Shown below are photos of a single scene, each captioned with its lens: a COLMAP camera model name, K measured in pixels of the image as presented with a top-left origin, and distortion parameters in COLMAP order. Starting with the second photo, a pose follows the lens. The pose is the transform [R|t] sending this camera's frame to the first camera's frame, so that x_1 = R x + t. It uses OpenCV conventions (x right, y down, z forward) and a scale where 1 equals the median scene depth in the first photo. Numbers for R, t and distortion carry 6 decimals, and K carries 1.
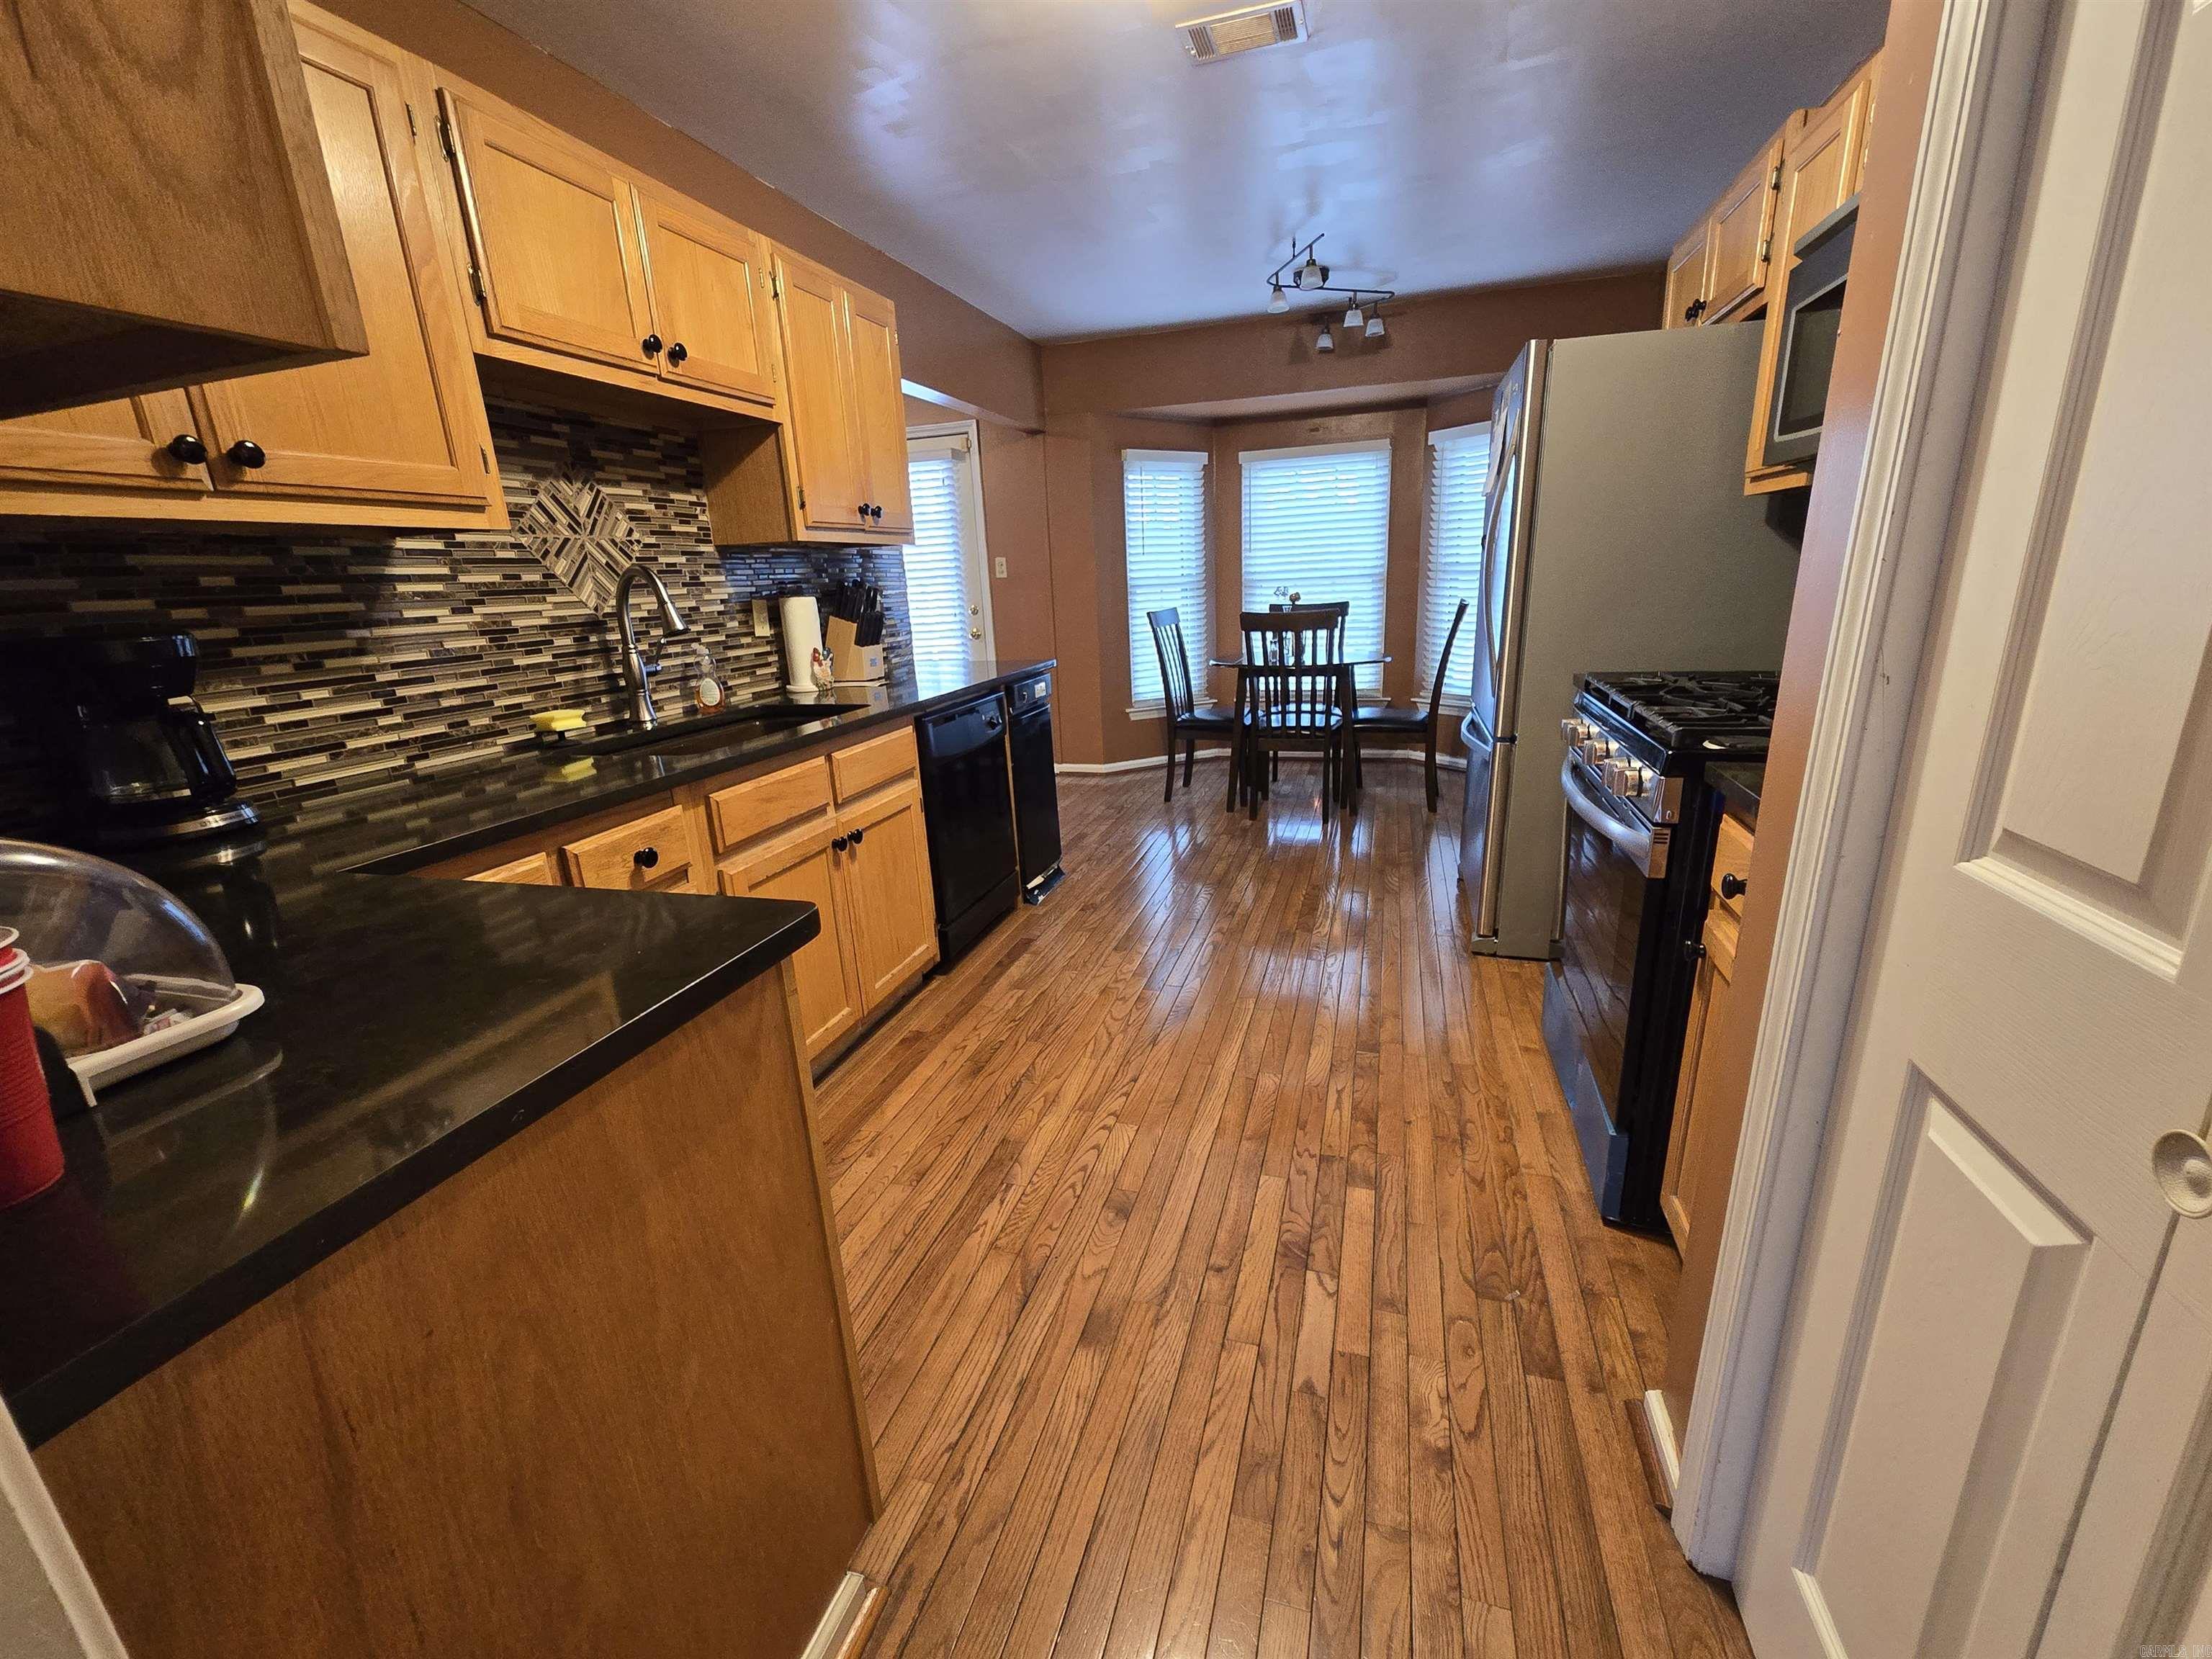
lens RADIAL K [[903.3, 0, 1107.0], [0, 903.3, 832.6], [0, 0, 1]] dist [-0.003805, -0.000335]
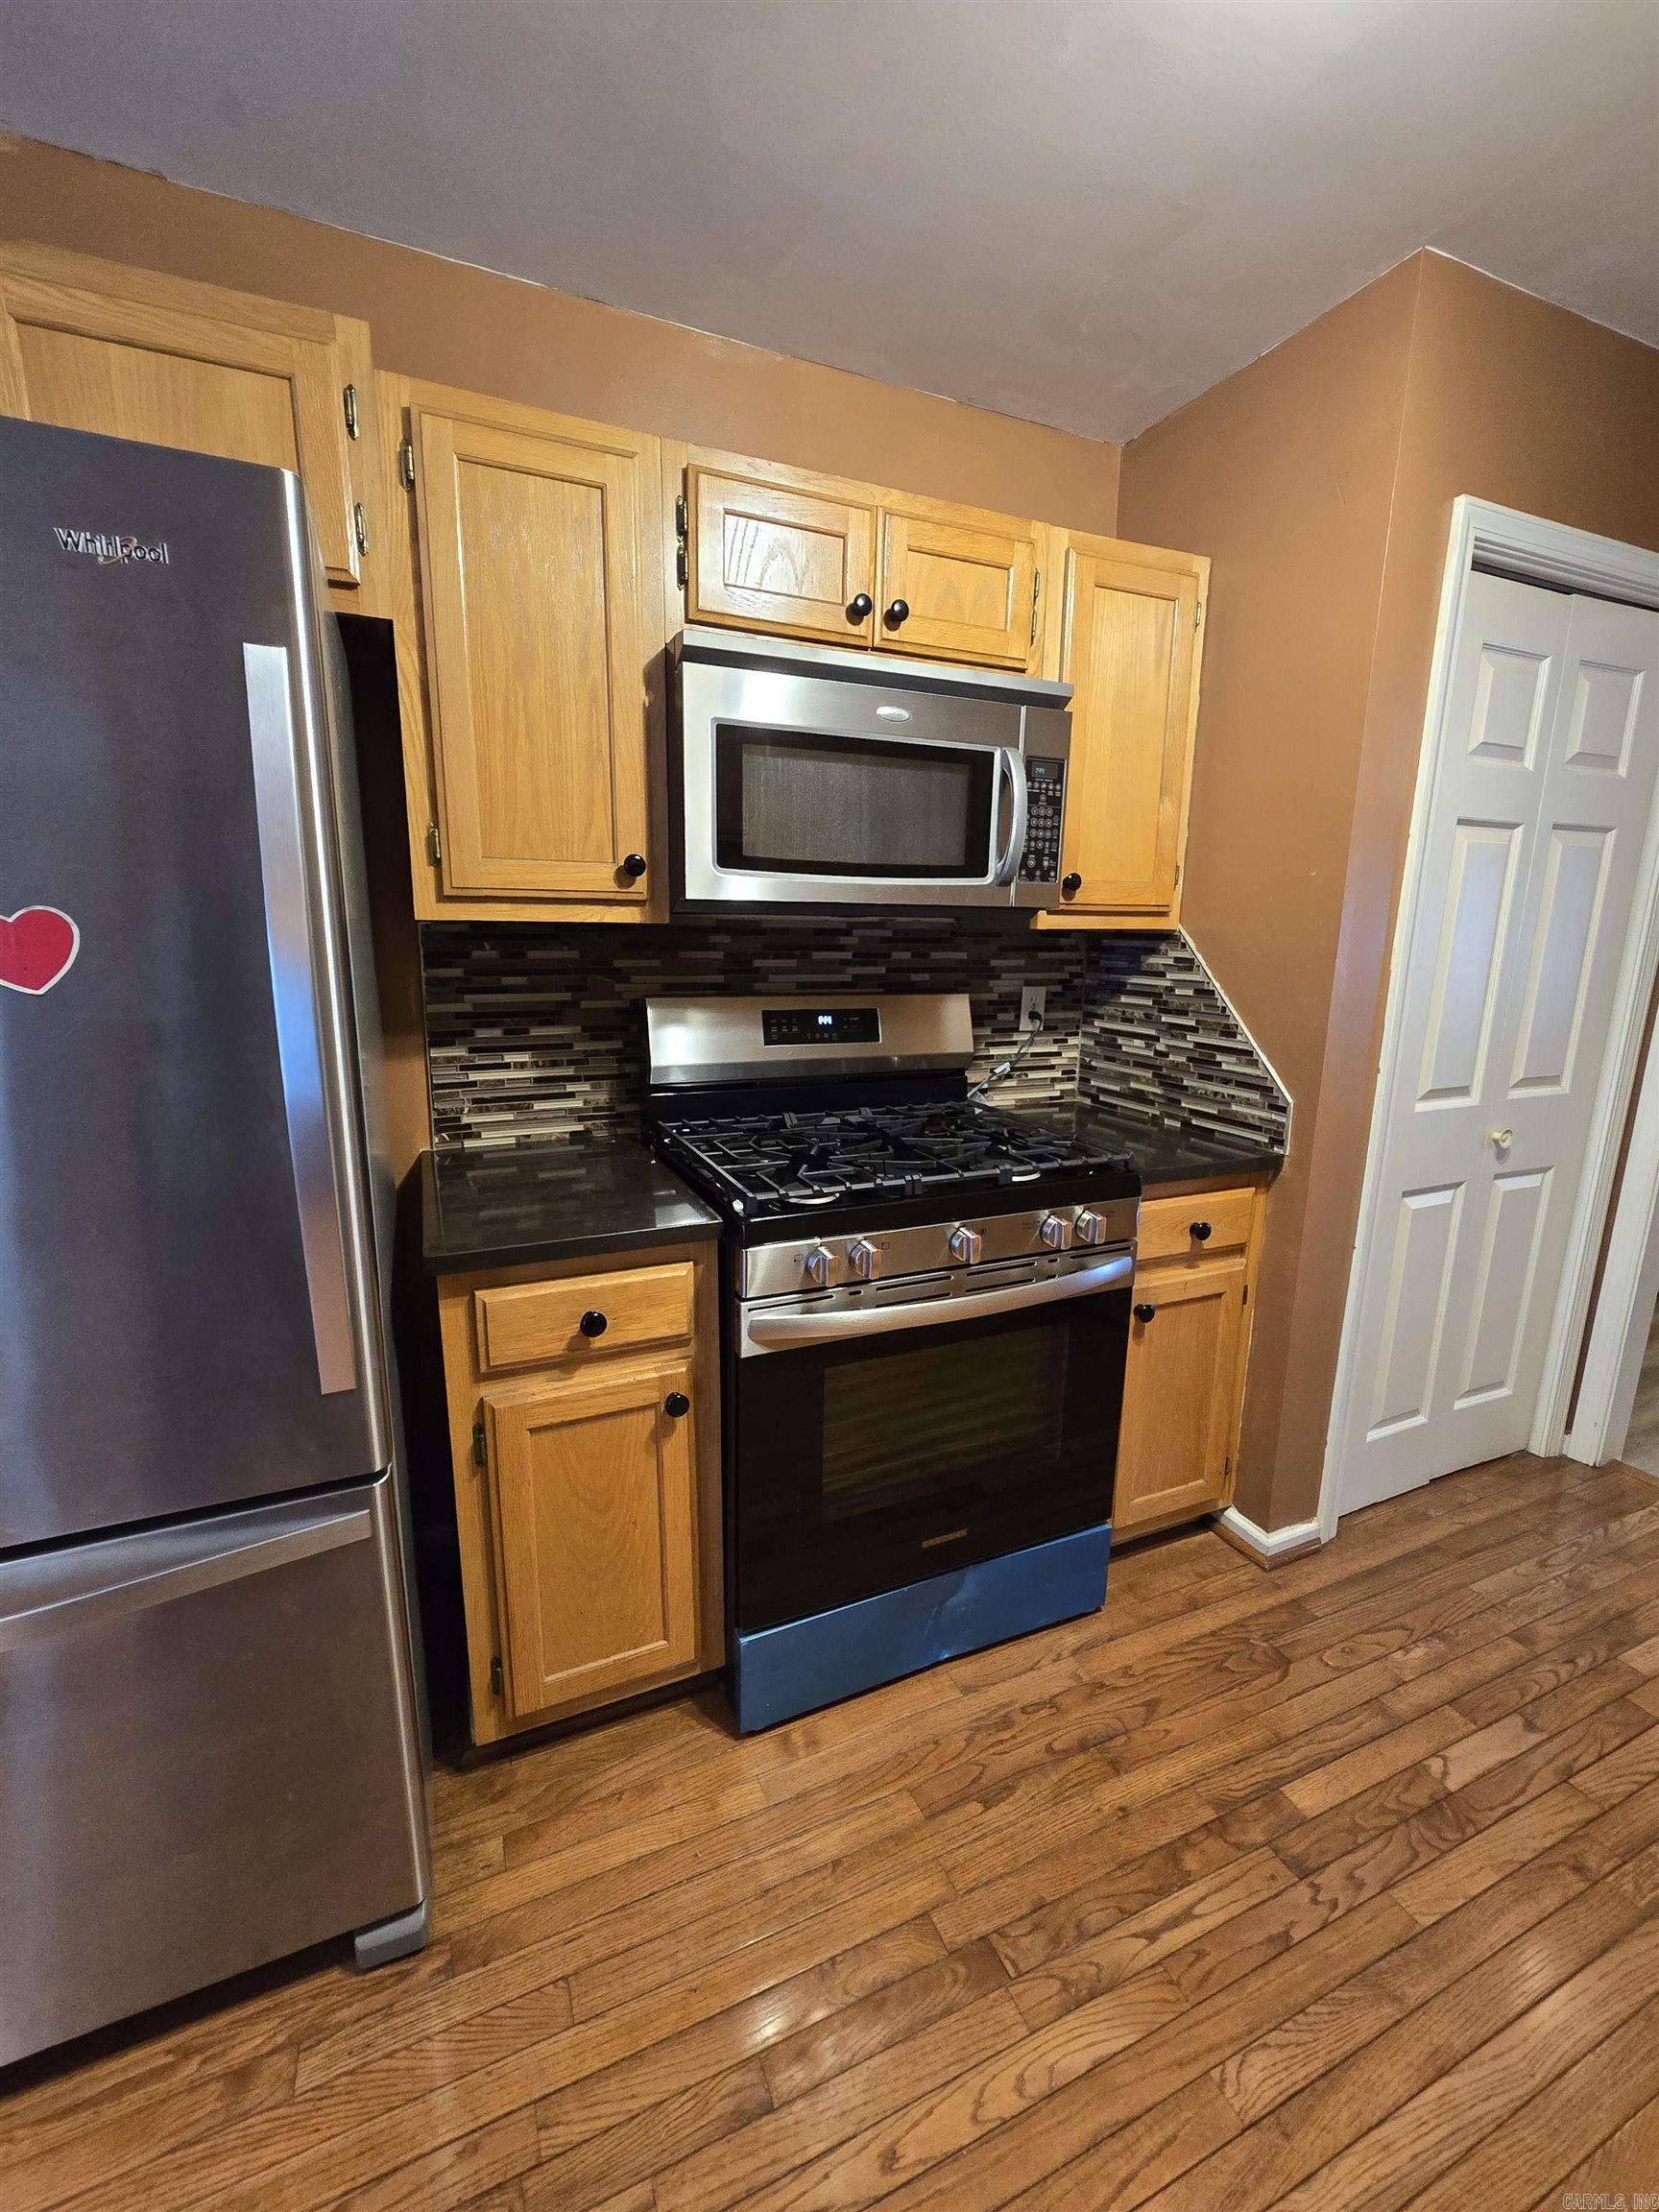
lens RADIAL K [[903.3, 0, 825.6], [0, 903.3, 1109.4], [0, 0, 1]] dist [-0.003805, -0.000335]
pose [[-0.650853, -0.116544, 0.750205, 0.035939], [0.226013, 0.913602, 0.338008, -0.502144], [-0.724782, 0.389550, -0.568280, 1.522685]]
